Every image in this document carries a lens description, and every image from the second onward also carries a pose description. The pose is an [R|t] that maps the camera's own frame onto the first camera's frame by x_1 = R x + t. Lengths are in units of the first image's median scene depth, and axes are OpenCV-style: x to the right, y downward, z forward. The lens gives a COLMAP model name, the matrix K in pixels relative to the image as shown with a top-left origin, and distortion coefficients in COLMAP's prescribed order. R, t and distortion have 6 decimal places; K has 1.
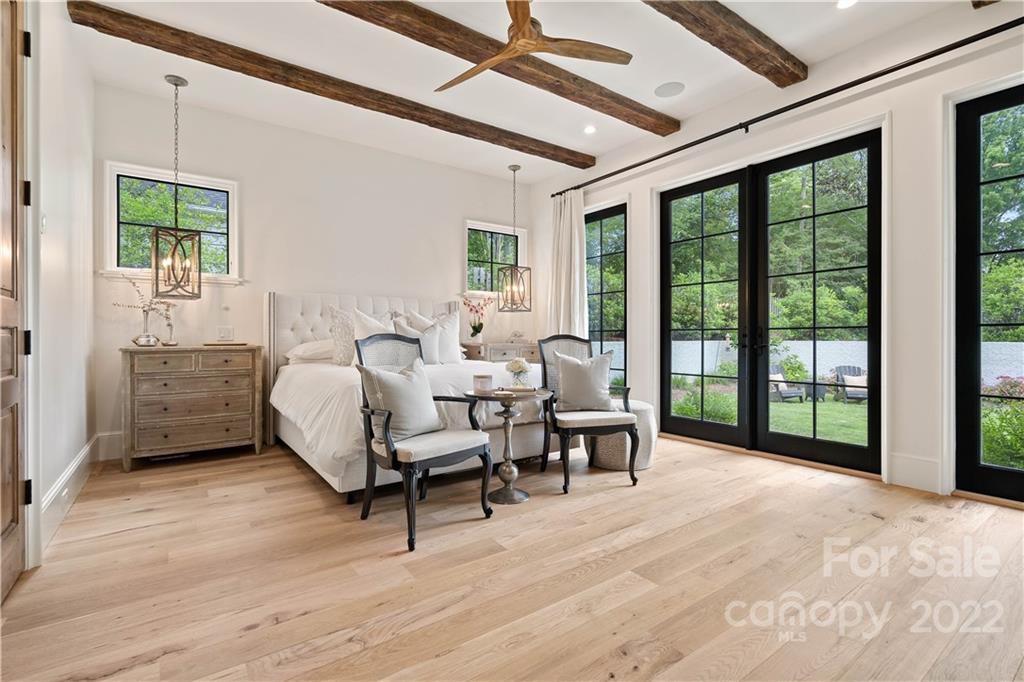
lens RADIAL K [[469.8, 0, 512.0], [0, 469.8, 337.2], [0, 0, 1]] dist [-0.002116, 0.000524]
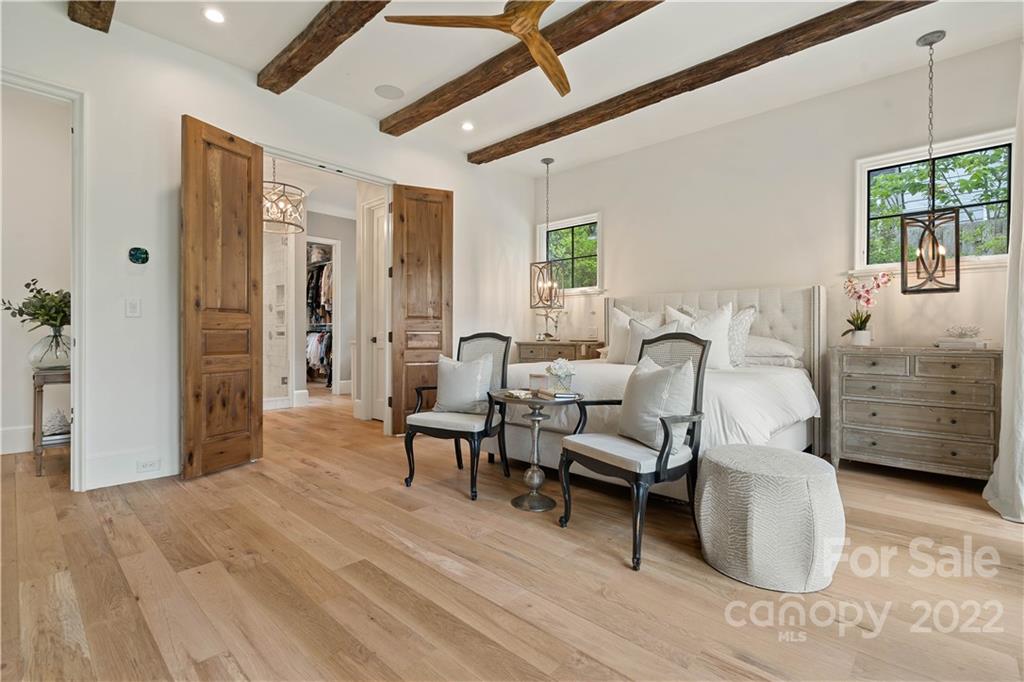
lens RADIAL K [[469.8, 0, 505.5], [0, 469.8, 338.0], [0, 0, 1]] dist [-0.002116, 0.000524]
pose [[0.187258, 0.009636, -0.982264, 1.004561], [-0.002175, 0.999954, 0.009395, -0.006524], [0.982308, 0.000377, 0.187270, 0.834124]]
